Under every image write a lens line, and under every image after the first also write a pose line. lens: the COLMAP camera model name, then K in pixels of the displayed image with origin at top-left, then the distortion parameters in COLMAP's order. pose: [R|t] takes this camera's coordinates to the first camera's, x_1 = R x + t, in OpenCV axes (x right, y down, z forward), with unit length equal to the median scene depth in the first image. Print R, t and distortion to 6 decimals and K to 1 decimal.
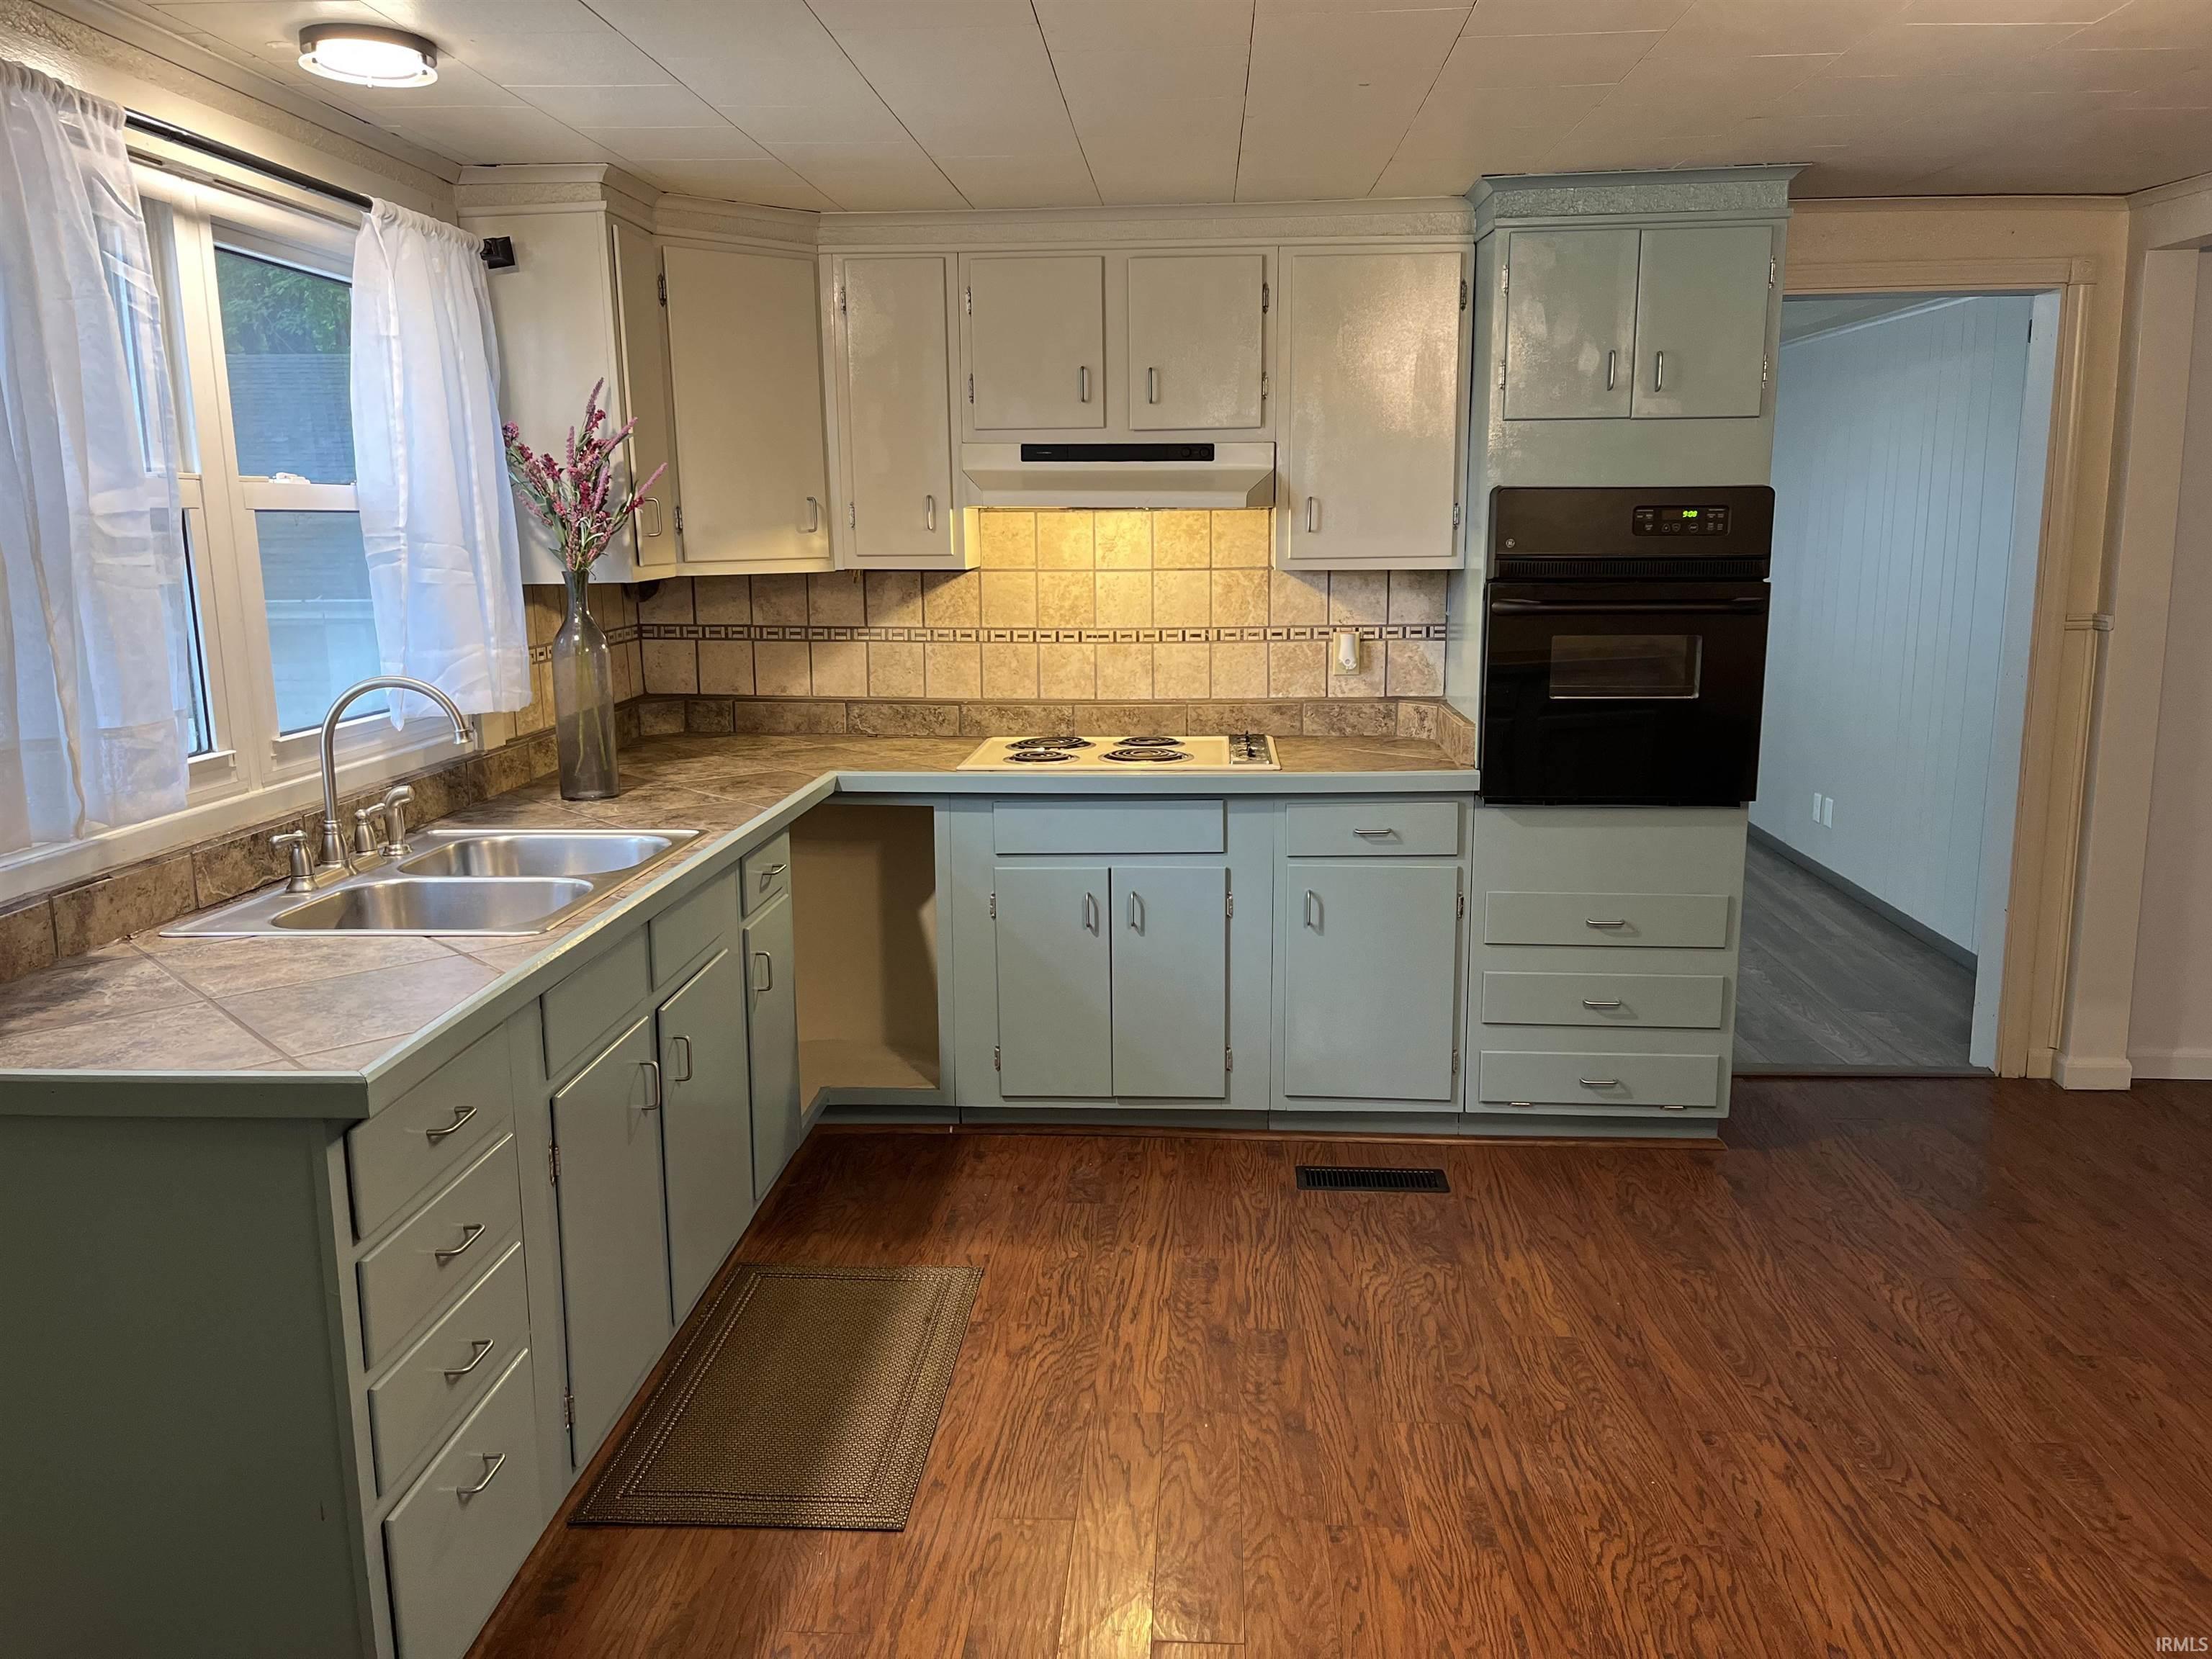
lens RADIAL K [[1685.0, 0, 1106.0], [0, 1685.0, 829.5], [0, 0, 1]] dist [0.093378, -0.120676]
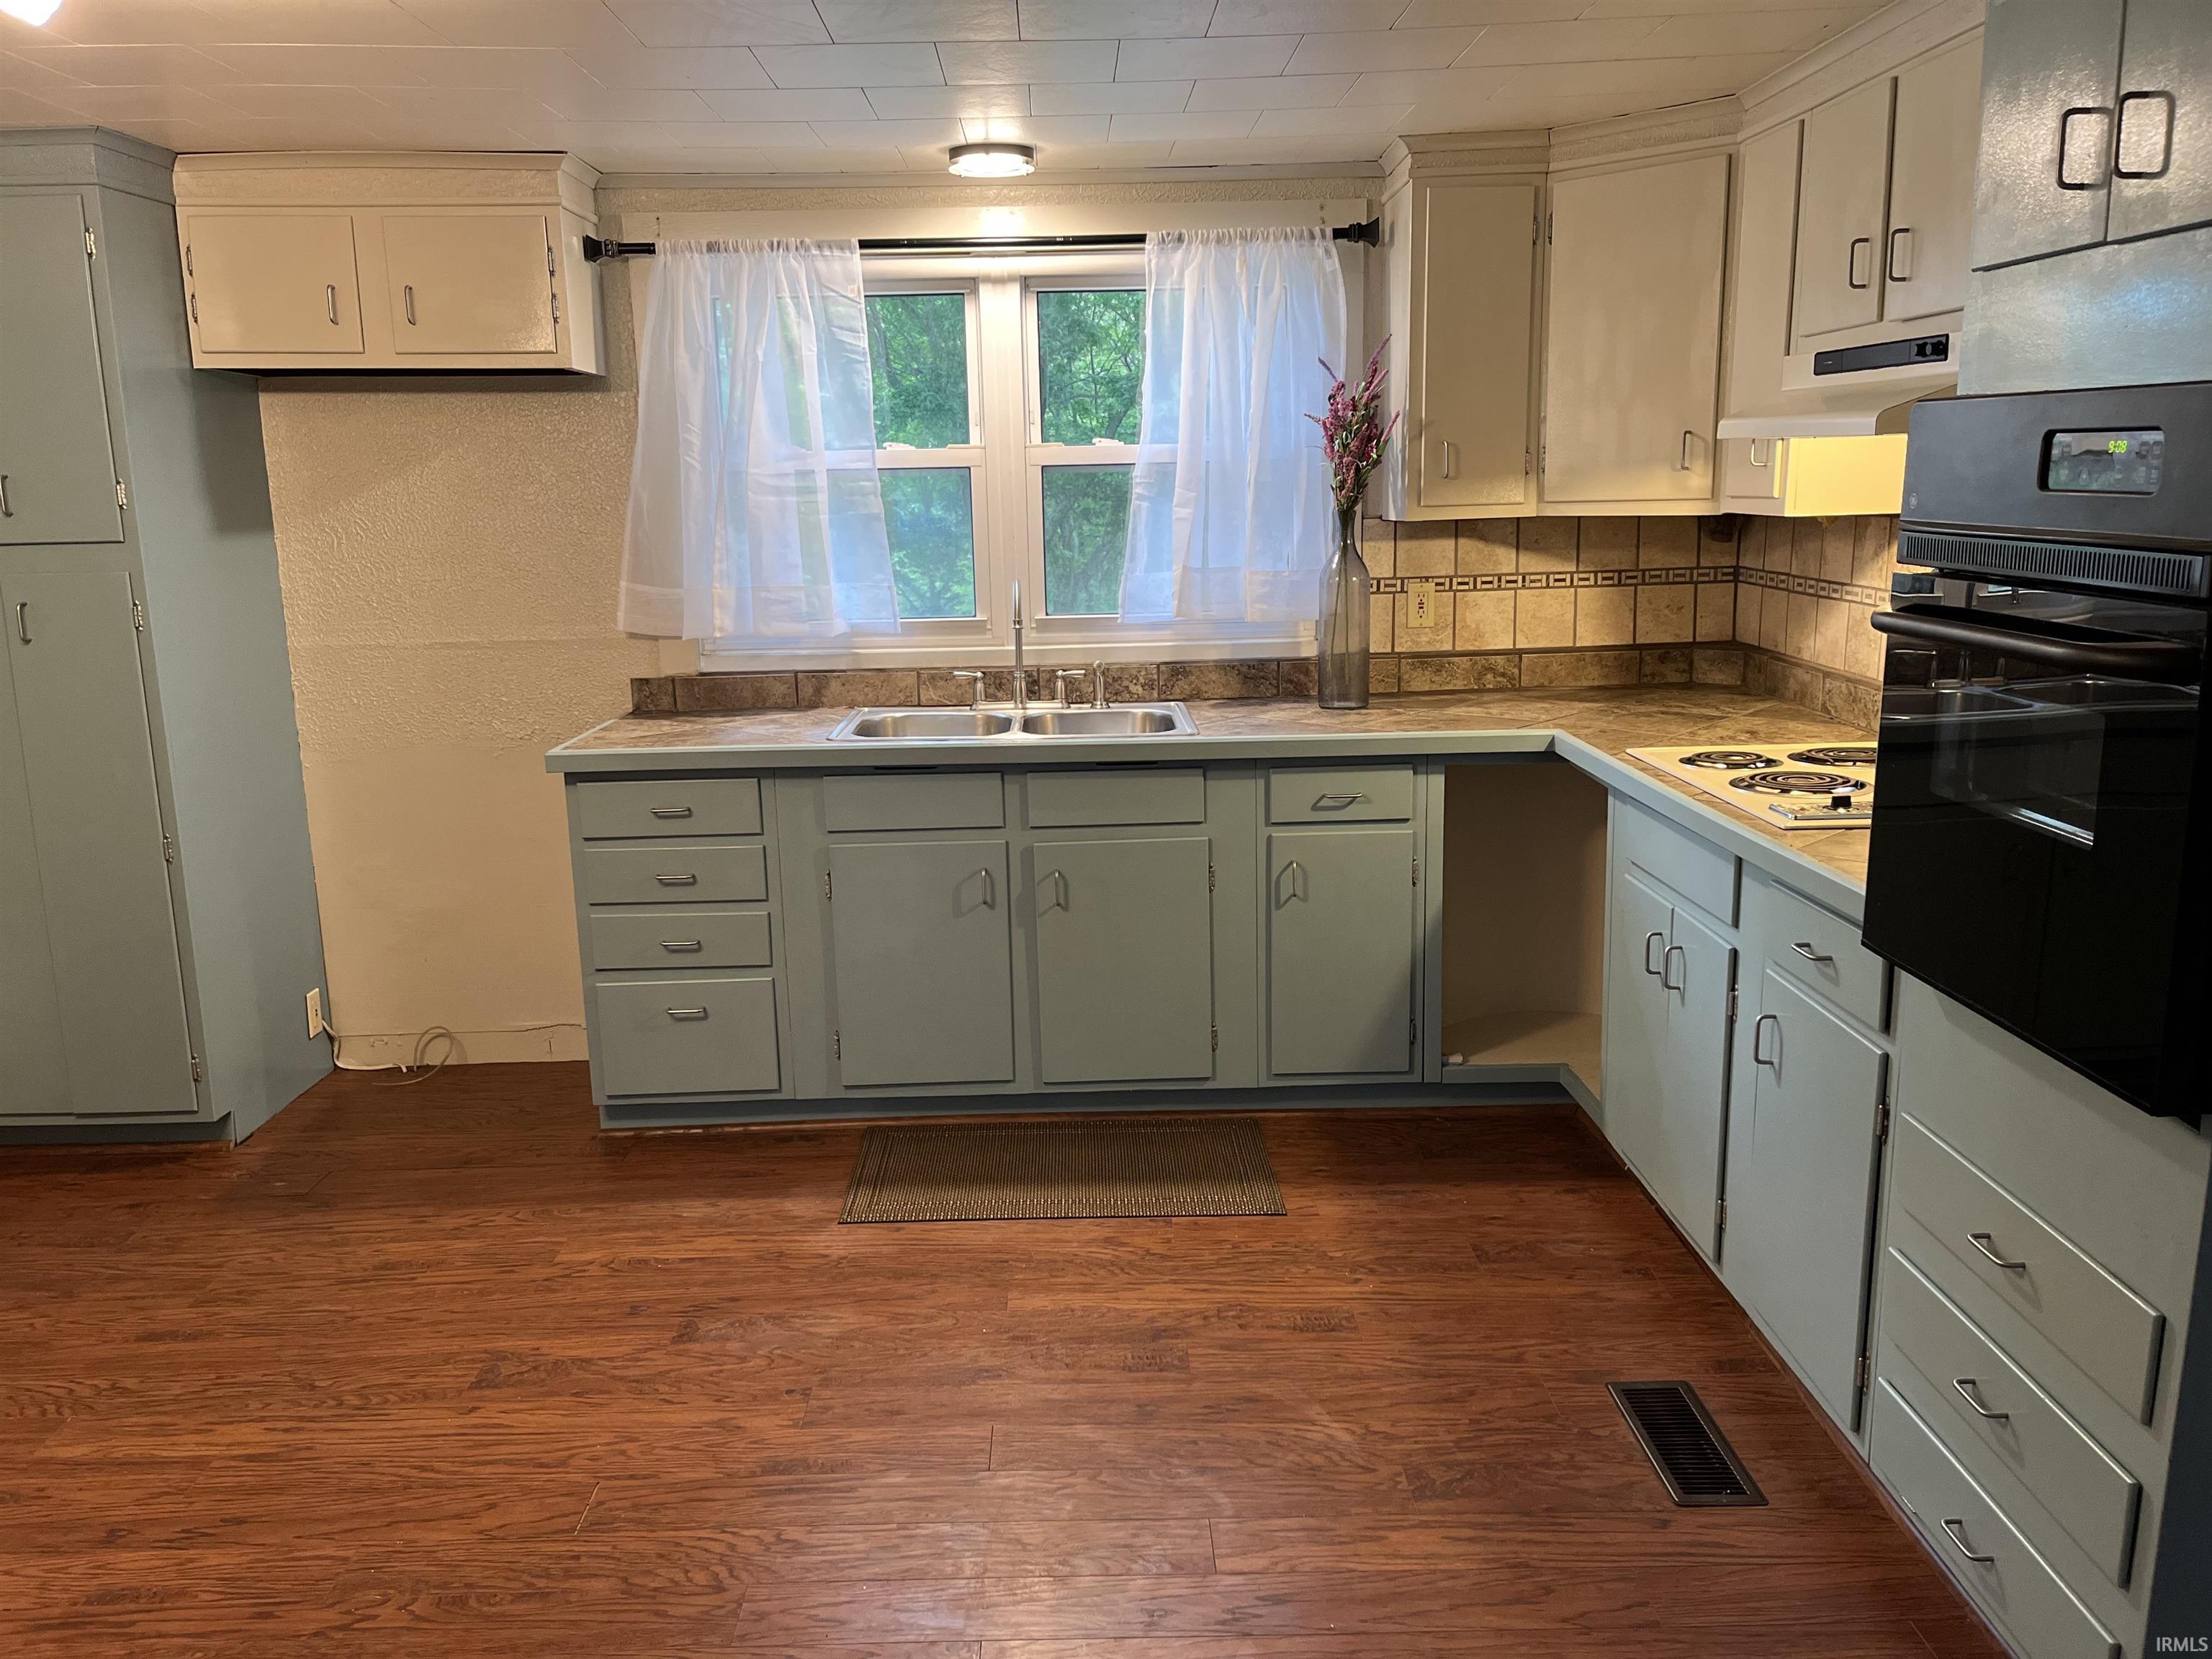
lens RADIAL K [[1685.0, 0, 1106.0], [0, 1685.0, 829.5], [0, 0, 1]] dist [0.093378, -0.120676]
pose [[0.081261, 0.210967, -0.974110, 0.784765], [-0.160161, 0.967405, 0.196154, -0.131982], [0.983740, 0.140075, 0.112401, 0.691164]]
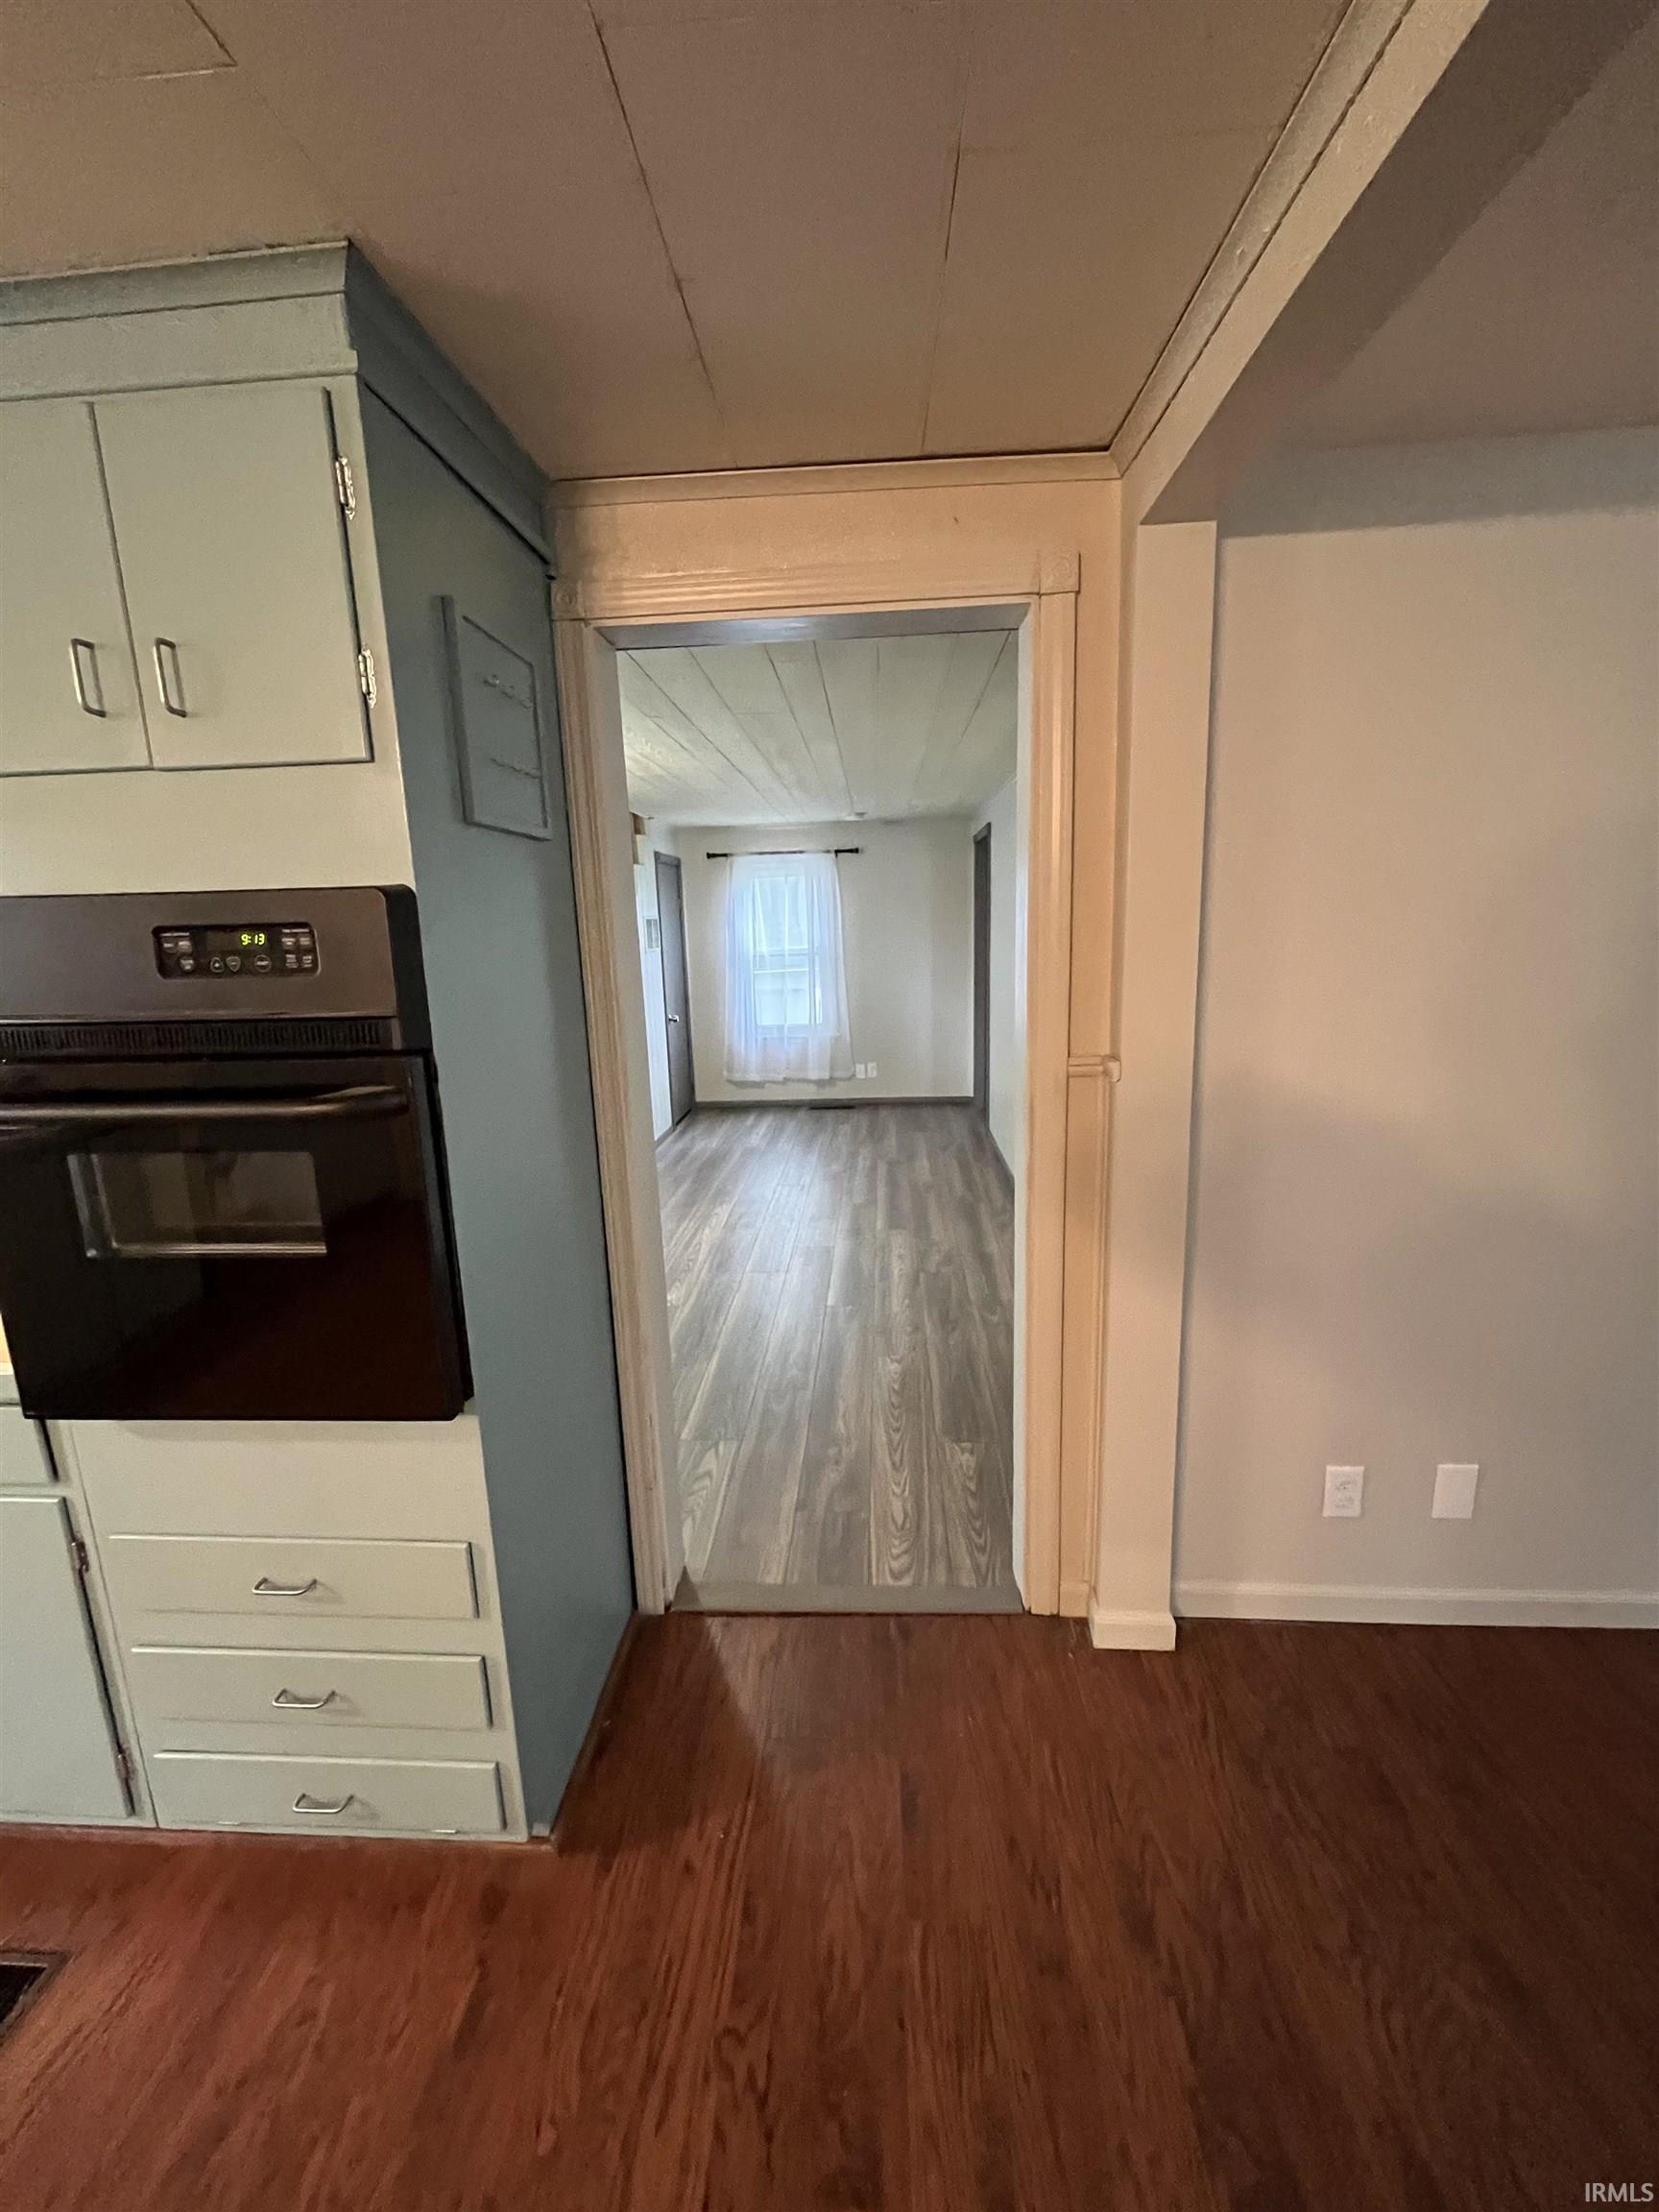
lens RADIAL K [[889.1, 0, 832.3], [0, 889.1, 1098.2], [0, 0, 1]] dist [-0.003653, -0.000216]
pose [[0.999778, -0.020718, 0.003755, 0.523902], [0.020645, 0.999618, 0.018389, -0.133782], [-0.004134, -0.018307, 0.999824, 0.705051]]
